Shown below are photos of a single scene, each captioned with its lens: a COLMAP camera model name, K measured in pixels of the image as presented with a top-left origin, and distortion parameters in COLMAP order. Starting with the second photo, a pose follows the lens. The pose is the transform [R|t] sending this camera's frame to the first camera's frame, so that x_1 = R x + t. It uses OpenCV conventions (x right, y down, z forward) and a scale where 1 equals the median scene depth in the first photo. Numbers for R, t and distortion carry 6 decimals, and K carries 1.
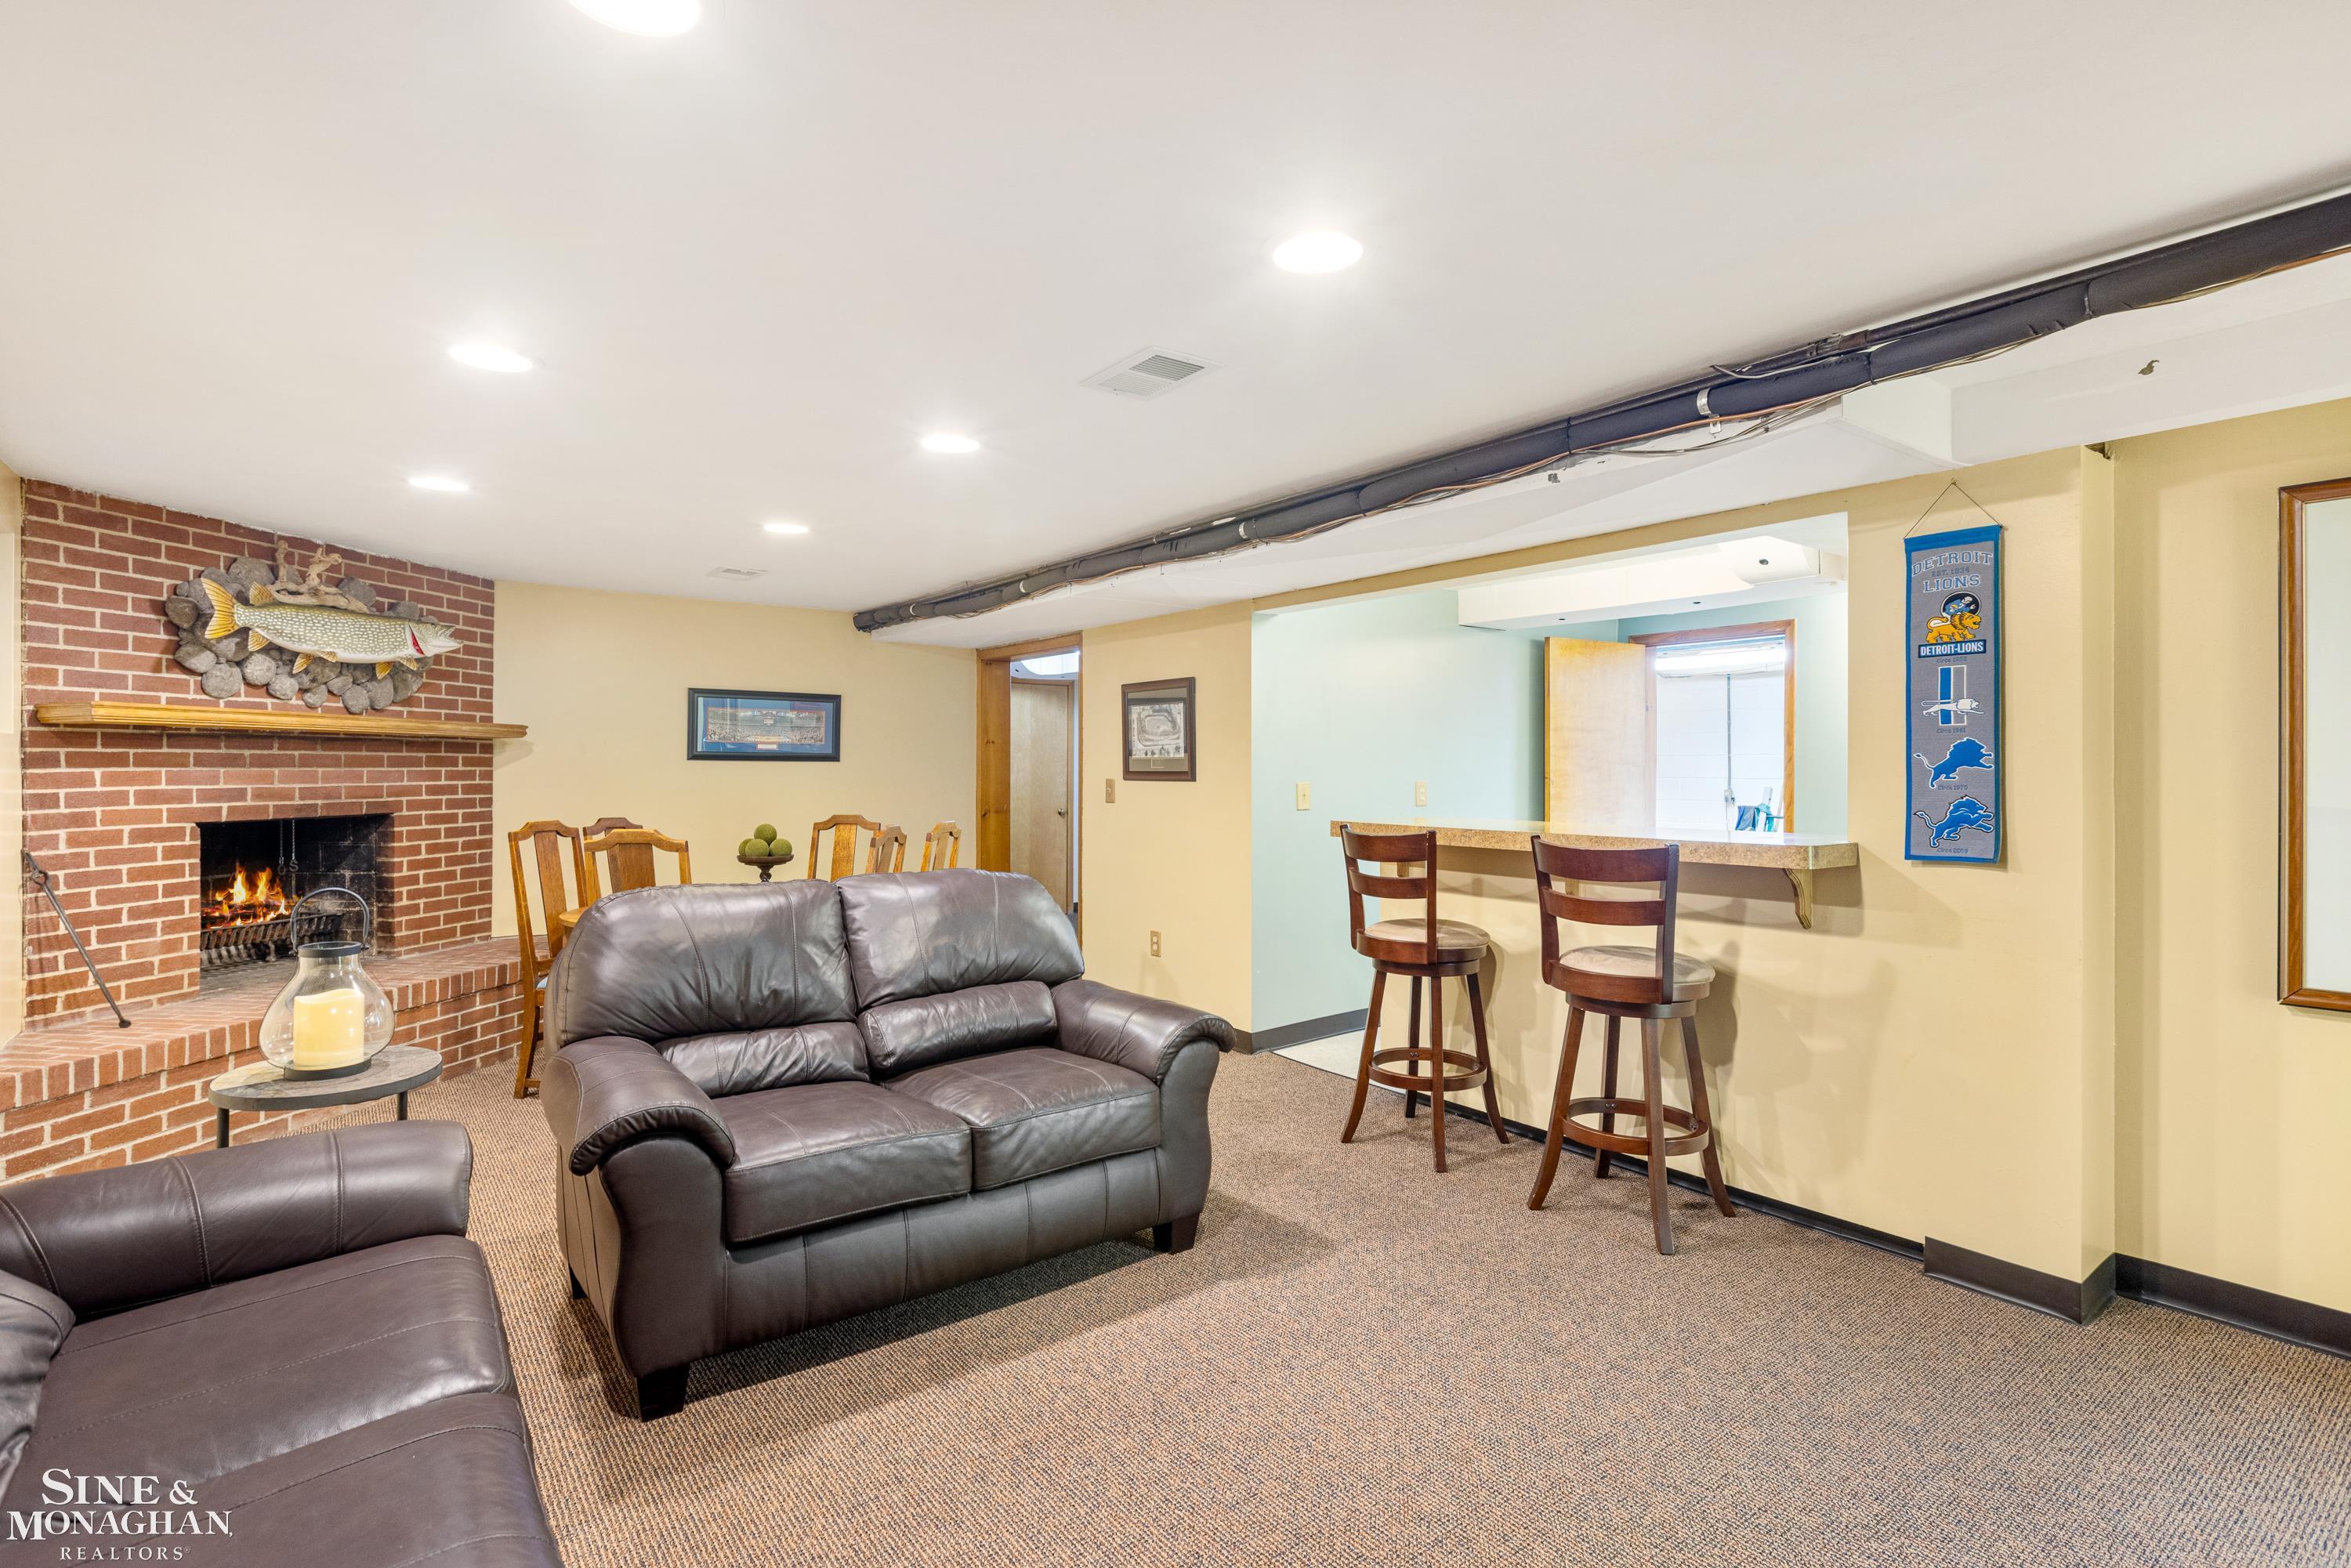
lens RADIAL K [[1121.8, 0, 1143.5], [0, 1121.8, 767.9], [0, 0, 1]] dist [-0.003337, -0.001313]
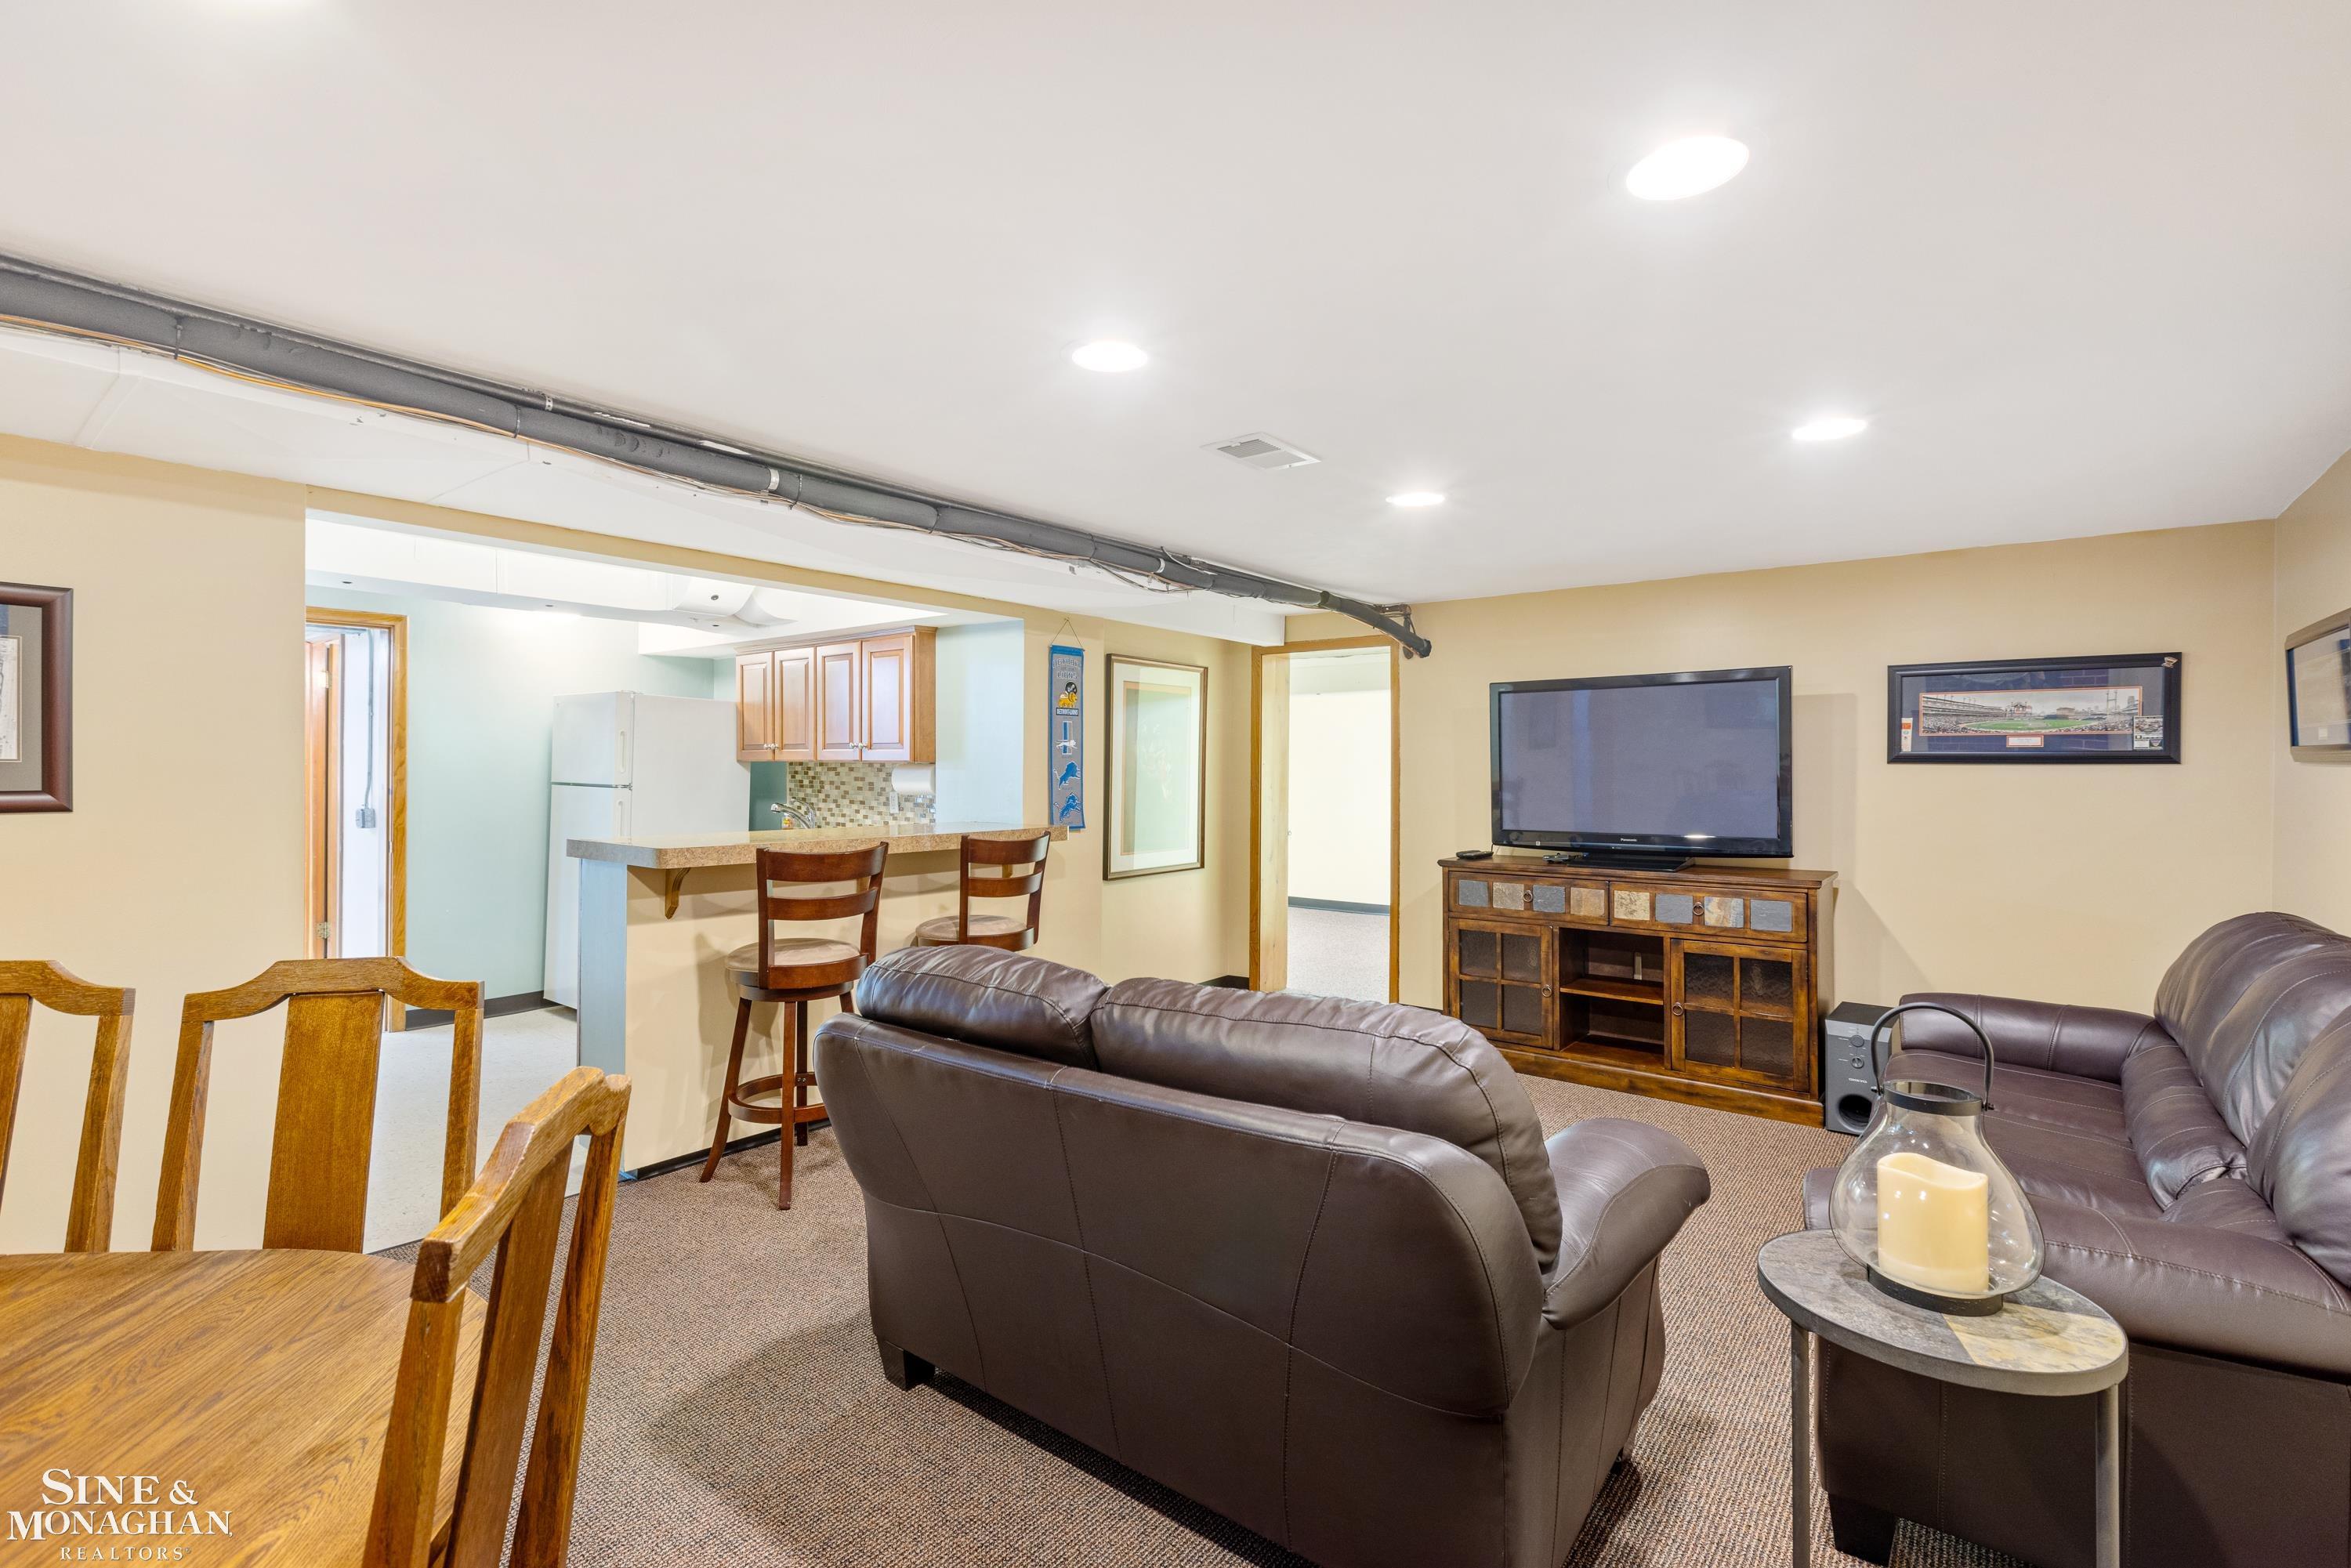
lens RADIAL K [[1060.9, 0, 1173.6], [0, 1060.9, 769.4], [0, 0, 1]] dist [0.003740, -0.000522]
pose [[-0.264795, -0.002422, 0.964302, -0.868397], [-0.006420, 0.999979, 0.000749, -0.013737], [-0.964283, -0.005993, -0.264805, 1.146338]]
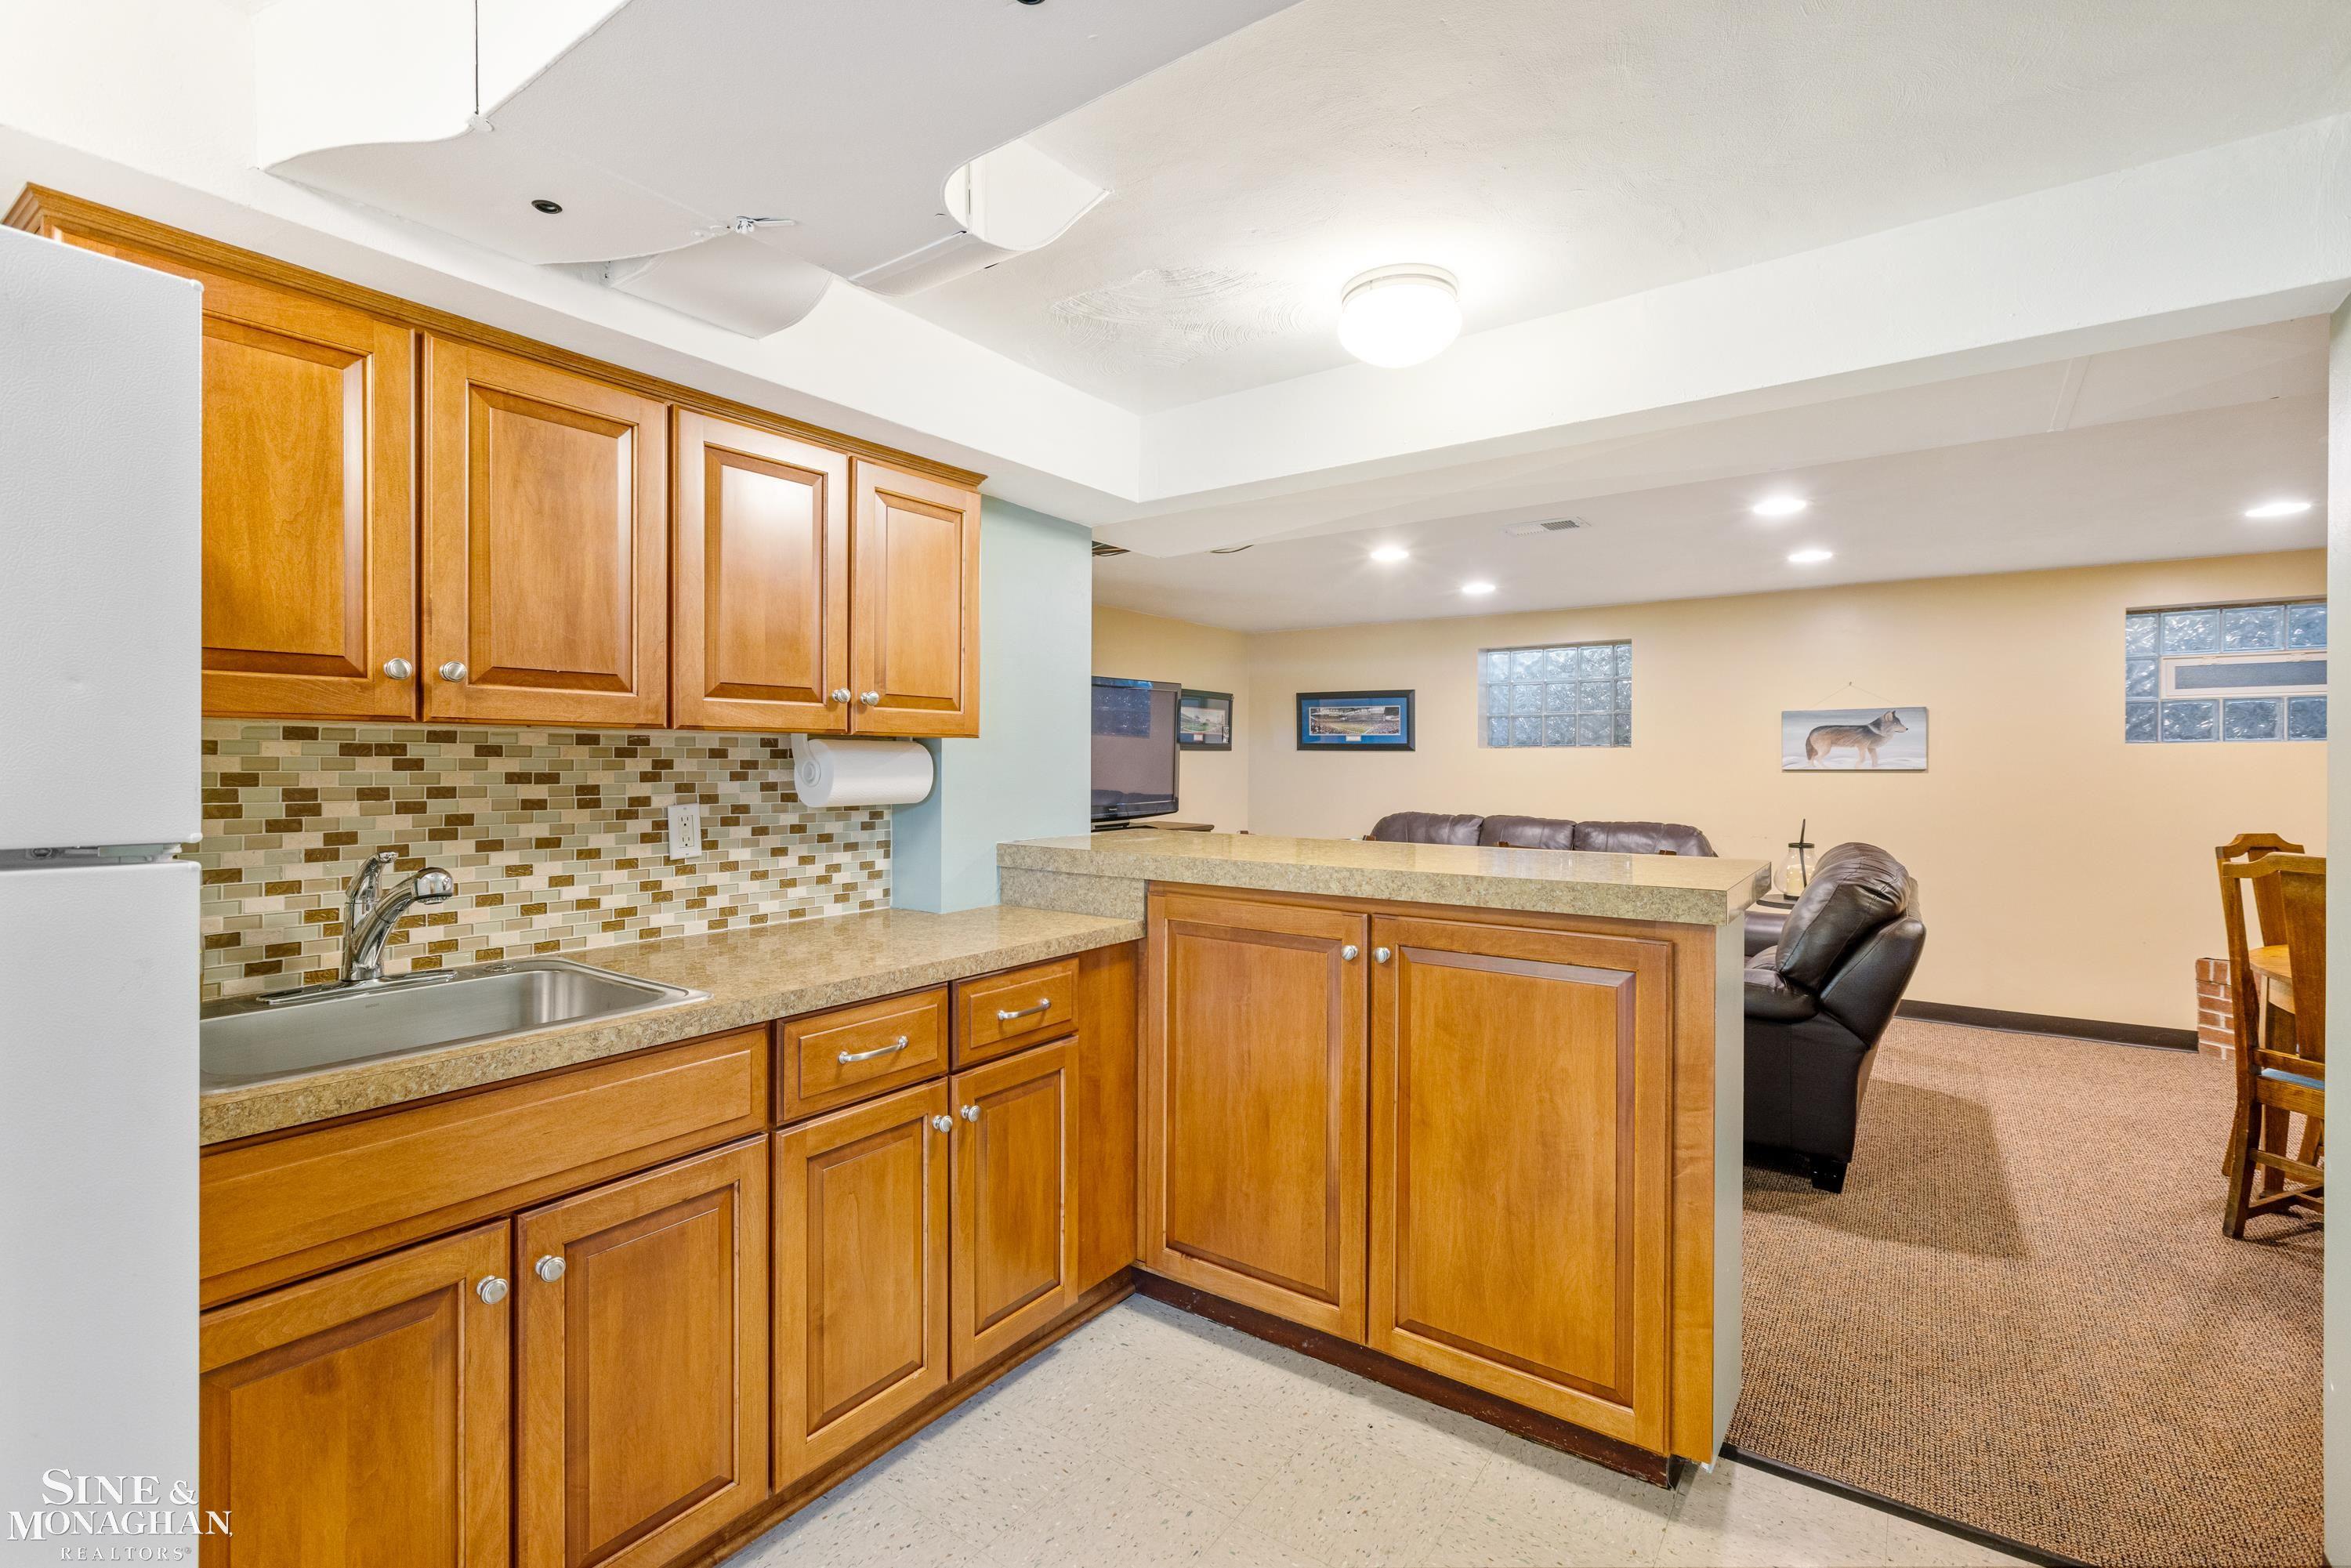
lens RADIAL K [[1060.9, 0, 1173.6], [0, 1060.9, 769.4], [0, 0, 1]] dist [0.003740, -0.000522]
pose [[-0.949682, 0.003156, -0.313201, 0.835732], [0.000834, 0.999971, 0.007549, -0.002397], [0.313216, 0.006908, -0.949657, 1.910769]]
